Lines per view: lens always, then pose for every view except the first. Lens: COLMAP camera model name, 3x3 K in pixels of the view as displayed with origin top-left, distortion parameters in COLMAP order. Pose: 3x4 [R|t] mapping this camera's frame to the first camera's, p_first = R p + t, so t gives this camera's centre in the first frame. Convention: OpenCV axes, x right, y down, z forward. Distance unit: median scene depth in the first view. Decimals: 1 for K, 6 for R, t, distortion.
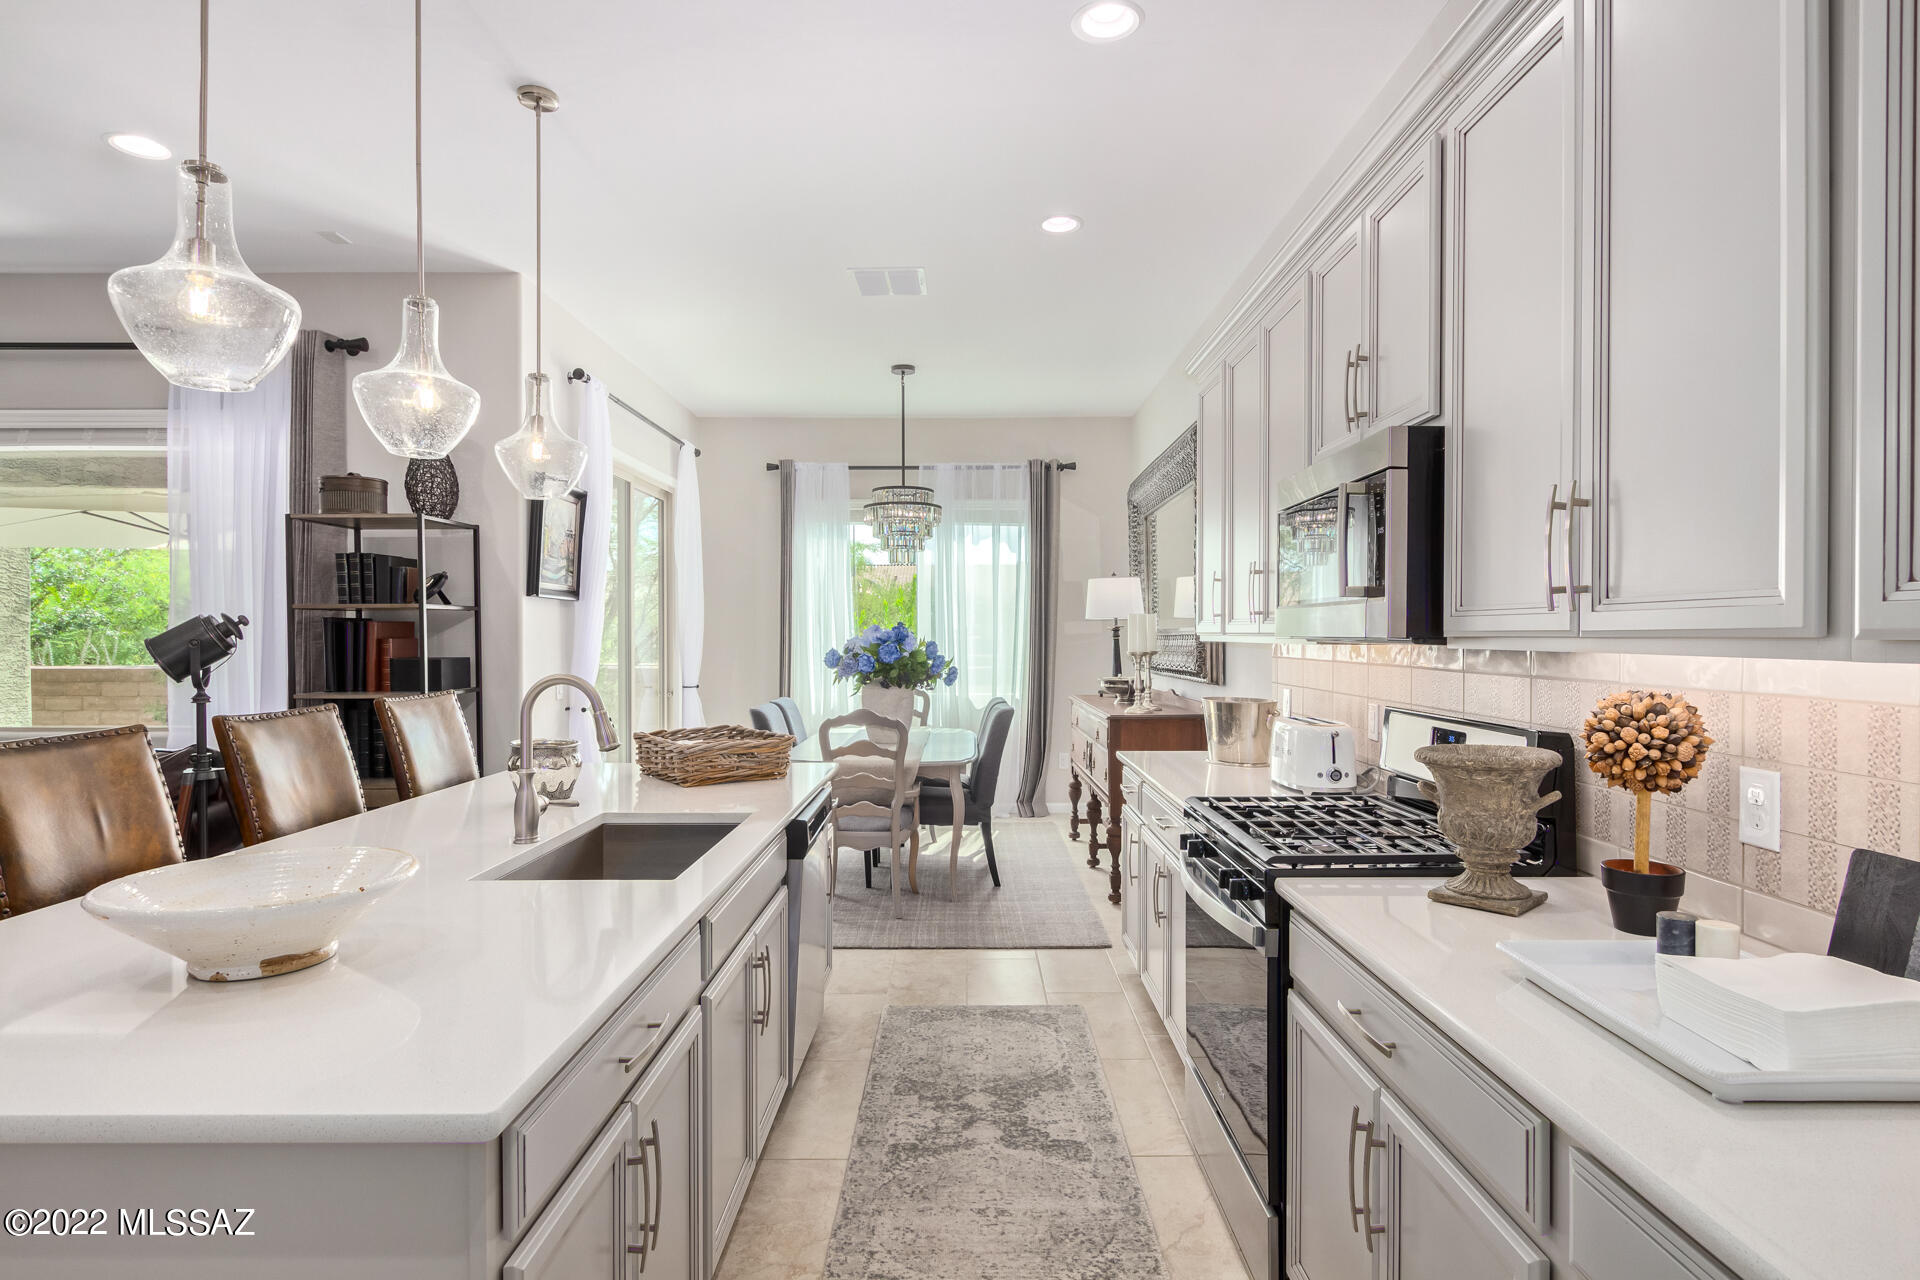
lens RADIAL K [[1020.3, 0, 956.3], [0, 1020.3, 637.4], [0, 0, 1]] dist [0.001834, 0.000576]
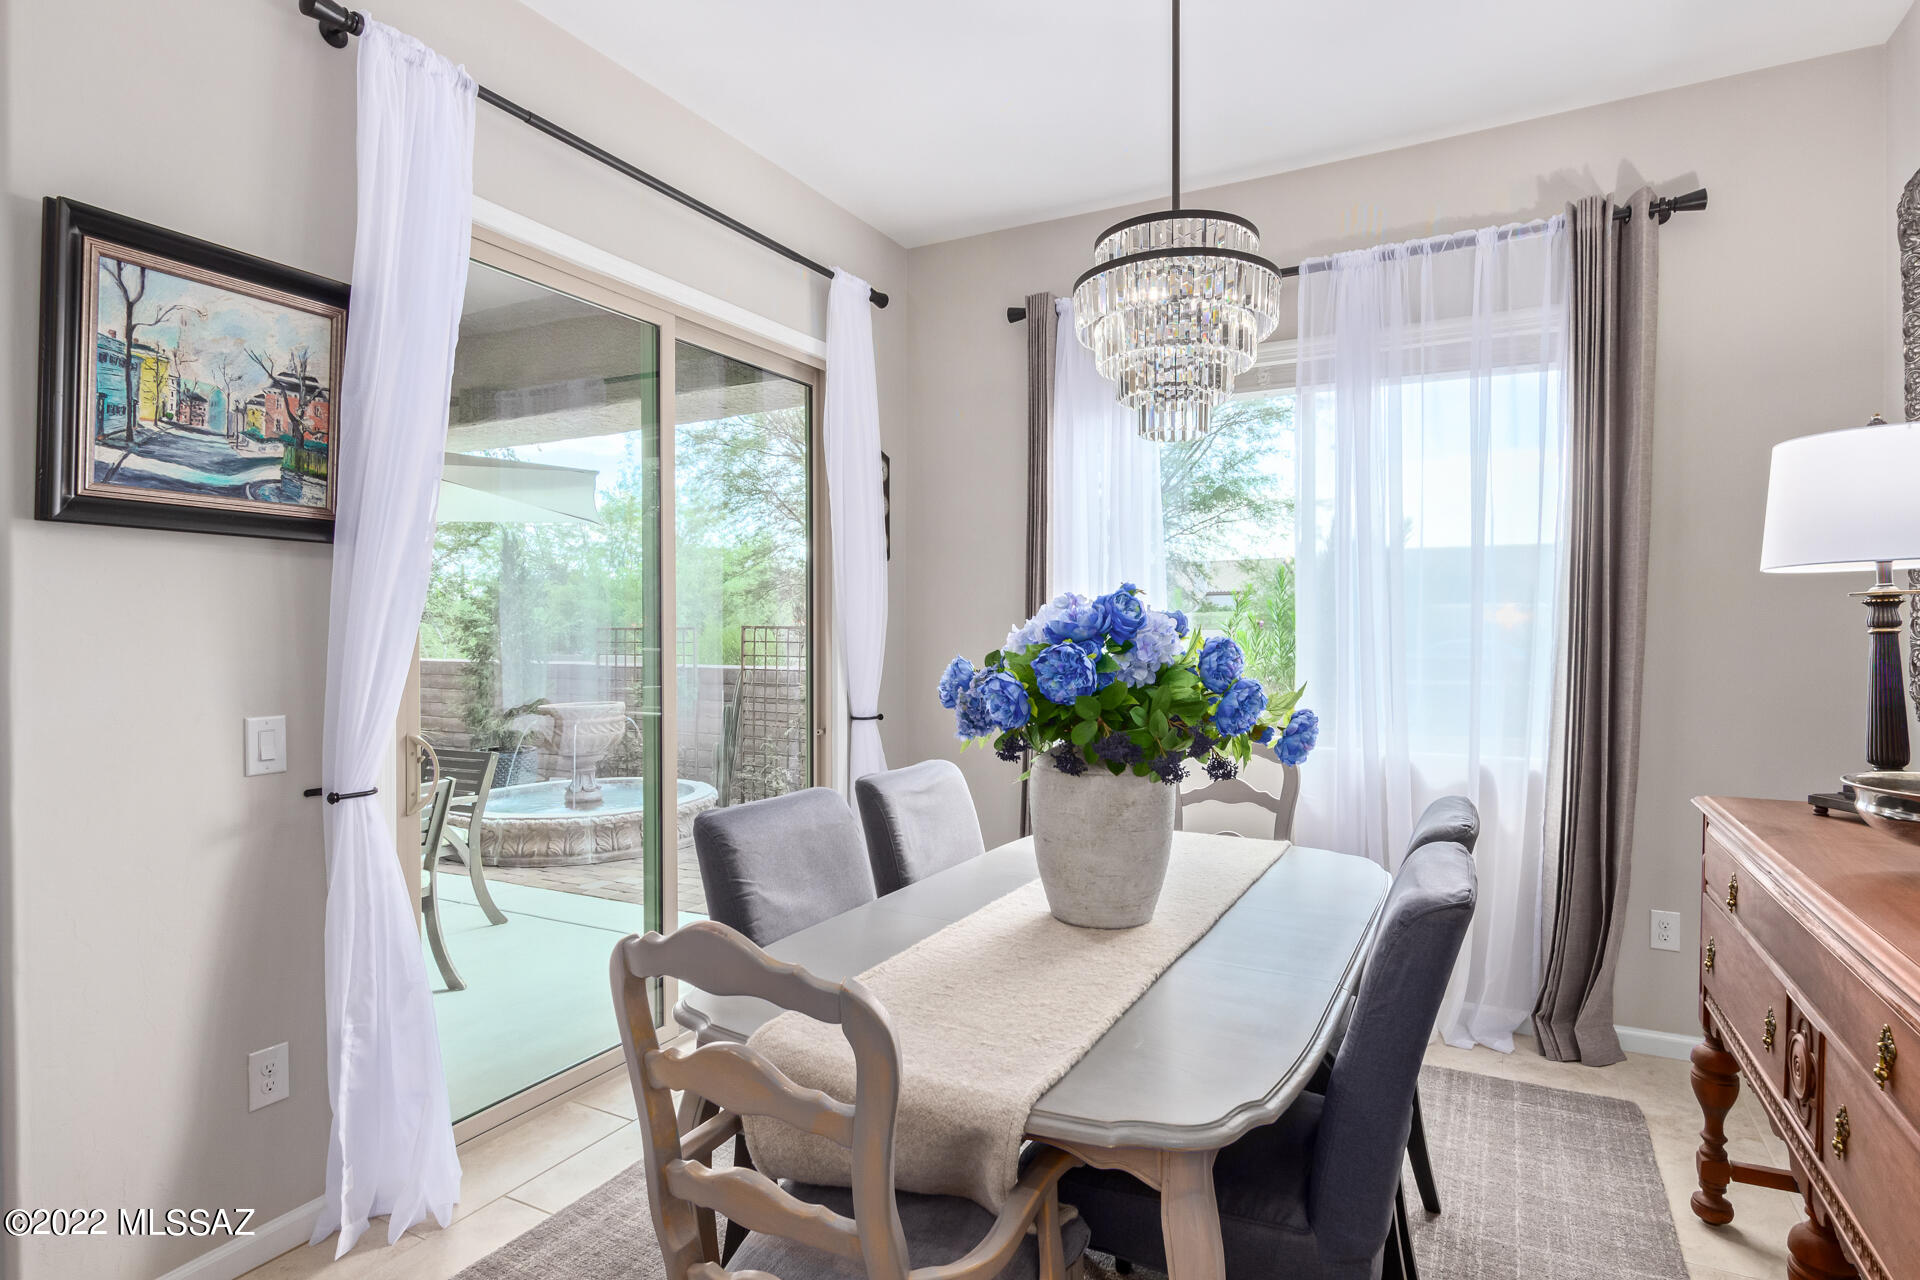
lens RADIAL K [[966.2, 0, 1009.8], [0, 966.2, 641.0], [0, 0, 1]] dist [0.006261, 0.000915]
pose [[0.891671, 0.003833, -0.452669, 0.048178], [-0.001370, 0.999982, 0.005768, 0.002166], [0.452683, -0.004523, 0.891660, 0.552543]]
